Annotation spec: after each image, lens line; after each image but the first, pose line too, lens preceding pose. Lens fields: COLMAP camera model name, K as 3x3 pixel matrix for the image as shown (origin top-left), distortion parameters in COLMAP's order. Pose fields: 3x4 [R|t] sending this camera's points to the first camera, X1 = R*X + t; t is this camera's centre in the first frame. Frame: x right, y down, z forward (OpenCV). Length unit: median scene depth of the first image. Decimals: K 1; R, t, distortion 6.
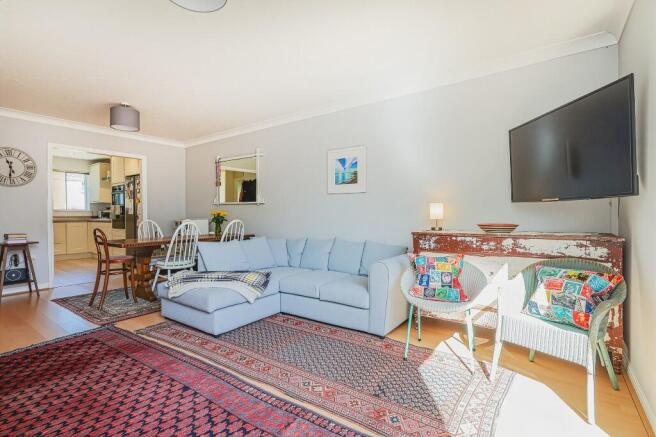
lens RADIAL K [[313.3, 0, 329.4], [0, 313.3, 218.3], [0, 0, 1]] dist [0.001284, -0.000609]
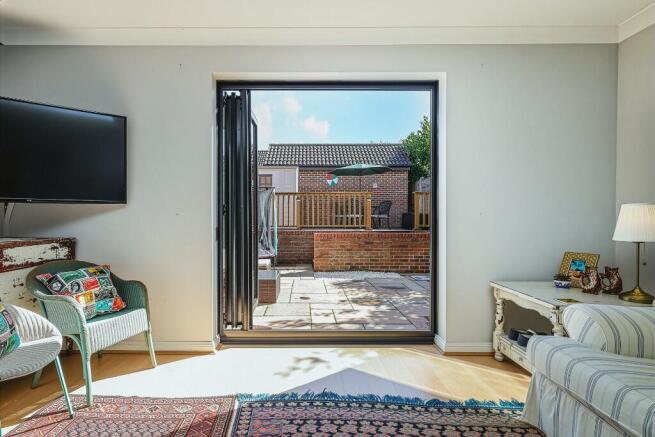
lens RADIAL K [[312.9, 0, 327.2], [0, 312.9, 217.7], [0, 0, 1]] dist [0.001284, -0.000609]
pose [[-0.609081, -0.002640, 0.793104, -0.538553], [0.006238, 0.999948, 0.008119, -0.013940], [-0.793084, 0.009892, -0.609033, 0.912352]]
